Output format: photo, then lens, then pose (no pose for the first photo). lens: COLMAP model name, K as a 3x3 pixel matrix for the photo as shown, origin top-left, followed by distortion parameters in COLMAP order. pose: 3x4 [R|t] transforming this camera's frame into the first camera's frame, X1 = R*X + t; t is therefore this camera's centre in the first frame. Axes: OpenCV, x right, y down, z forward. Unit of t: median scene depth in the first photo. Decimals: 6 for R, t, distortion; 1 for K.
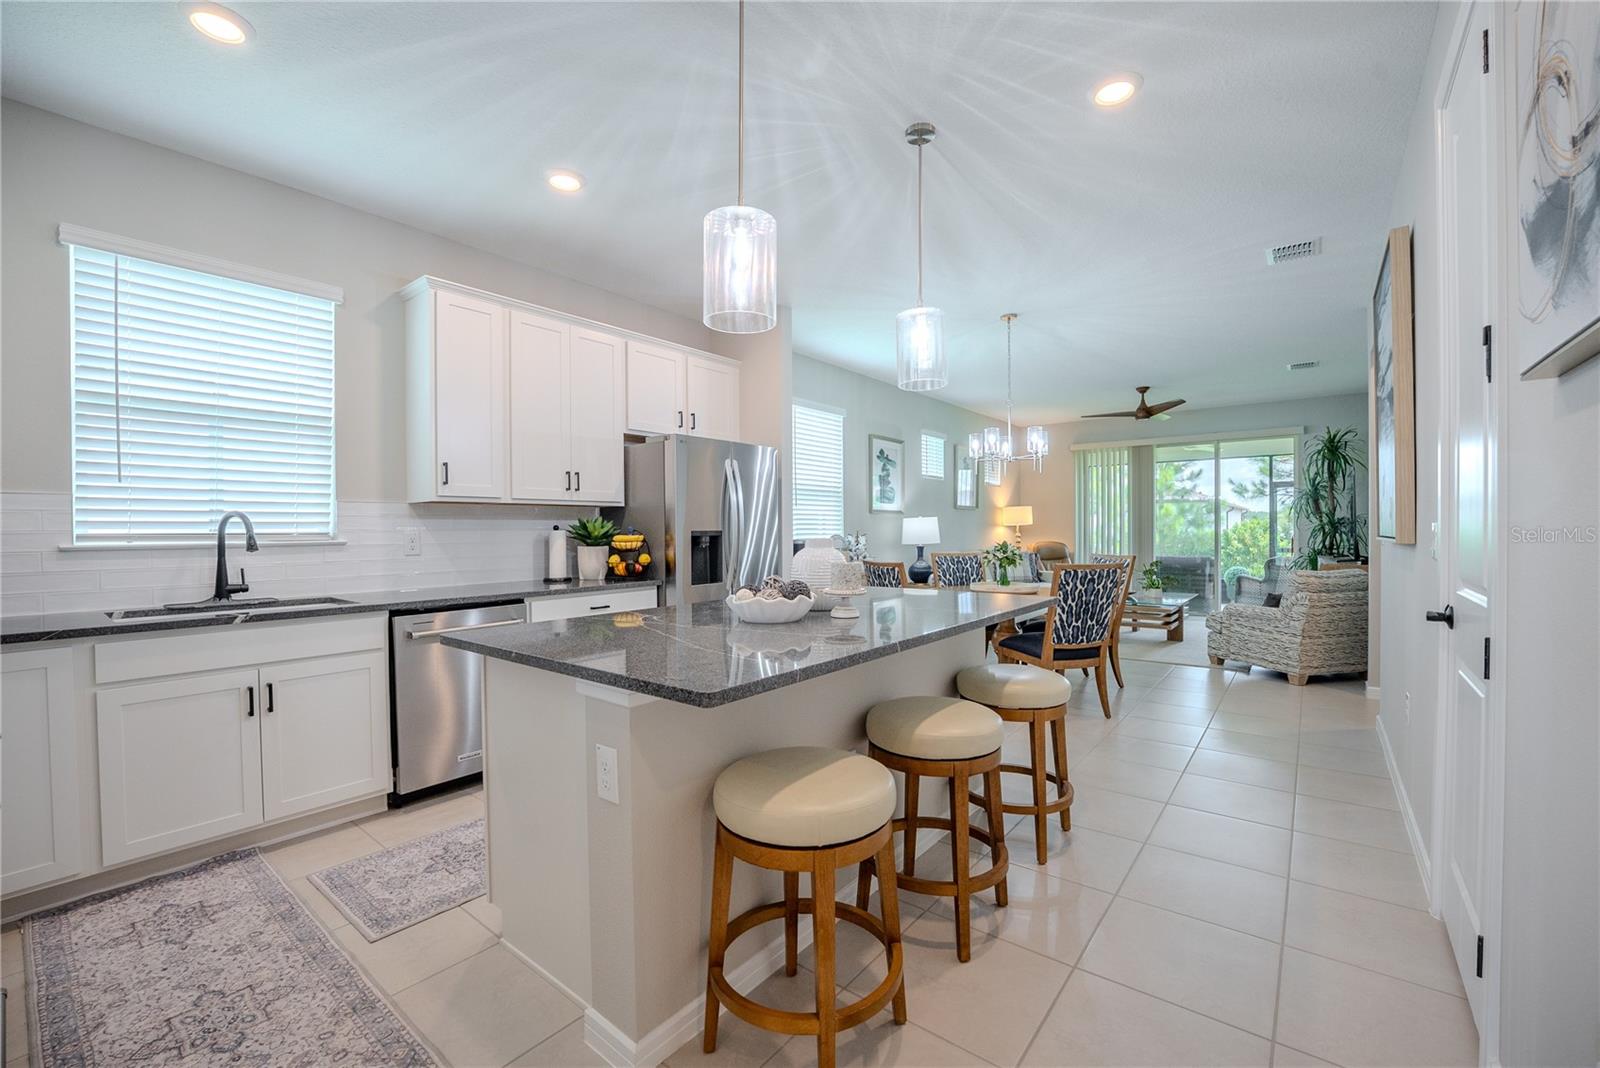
lens RADIAL K [[655.1, 0, 797.2], [0, 655.1, 537.4], [0, 0, 1]] dist [-0.025396, 0.000001]
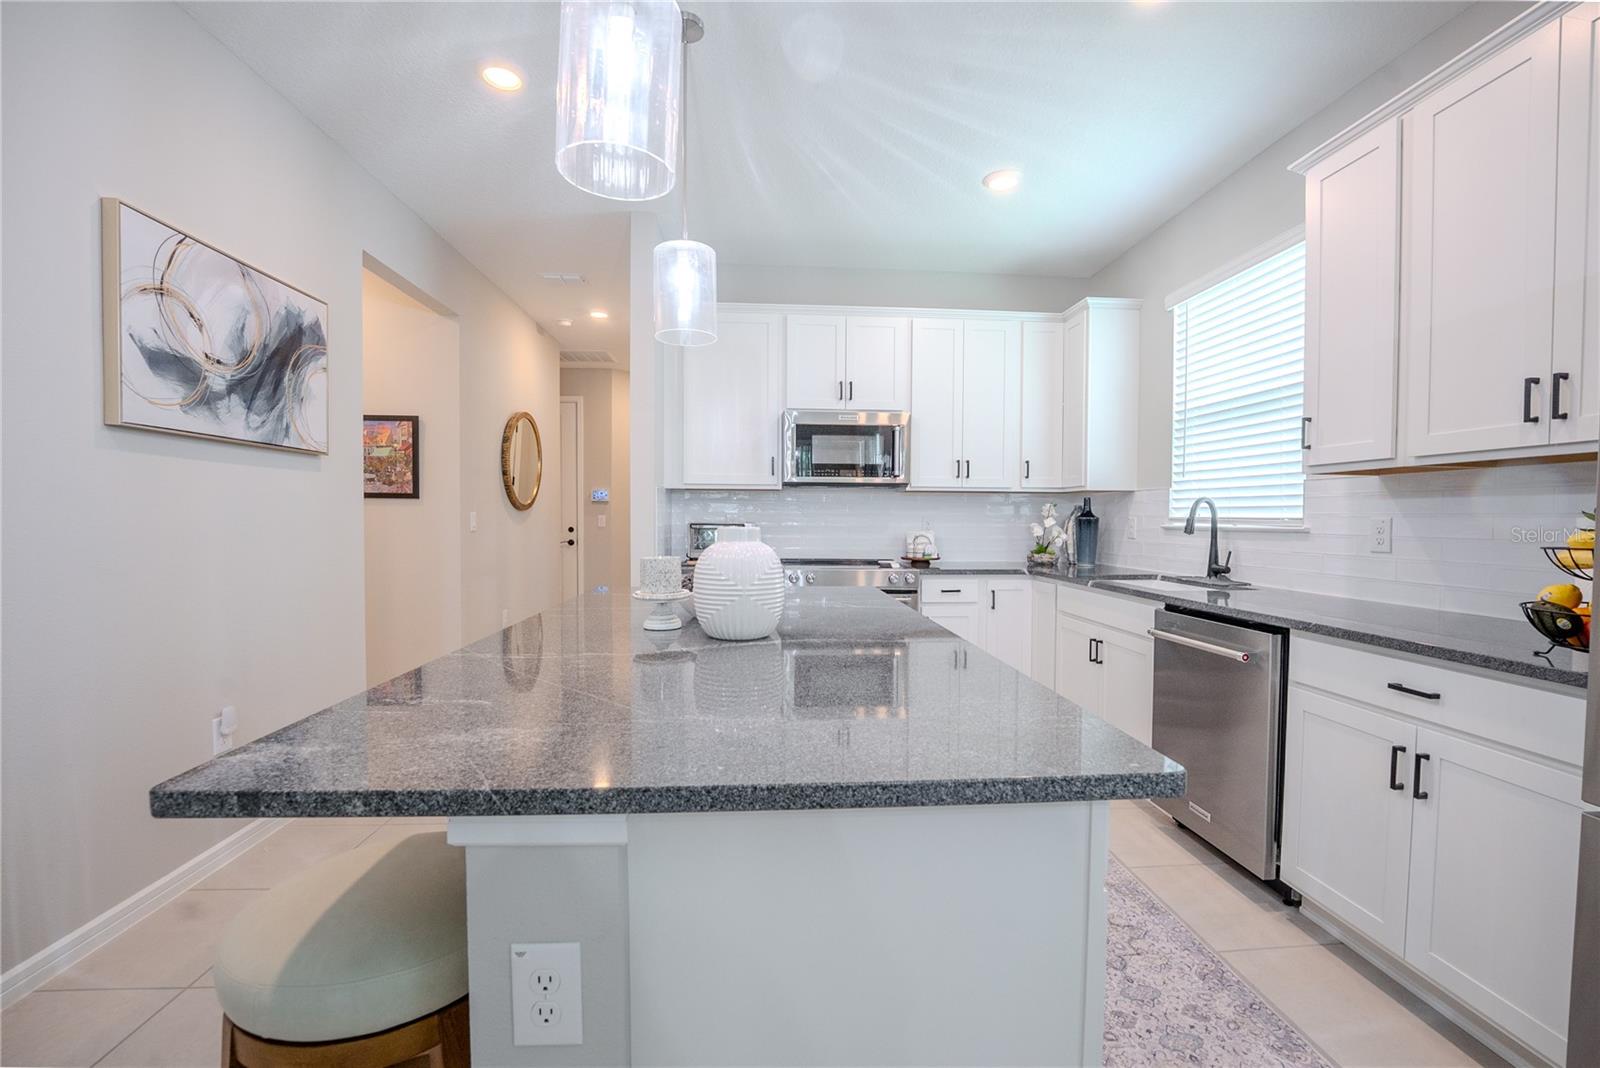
lens RADIAL K [[663.8, 0, 804.2], [0, 663.8, 538.3], [0, 0, 1]] dist [-0.027529, 0.000157]
pose [[-0.731924, 0.024331, -0.680951, 0.185811], [-0.009052, 0.998927, 0.045423, -0.007560], [0.681326, 0.039411, -0.730918, 0.654804]]
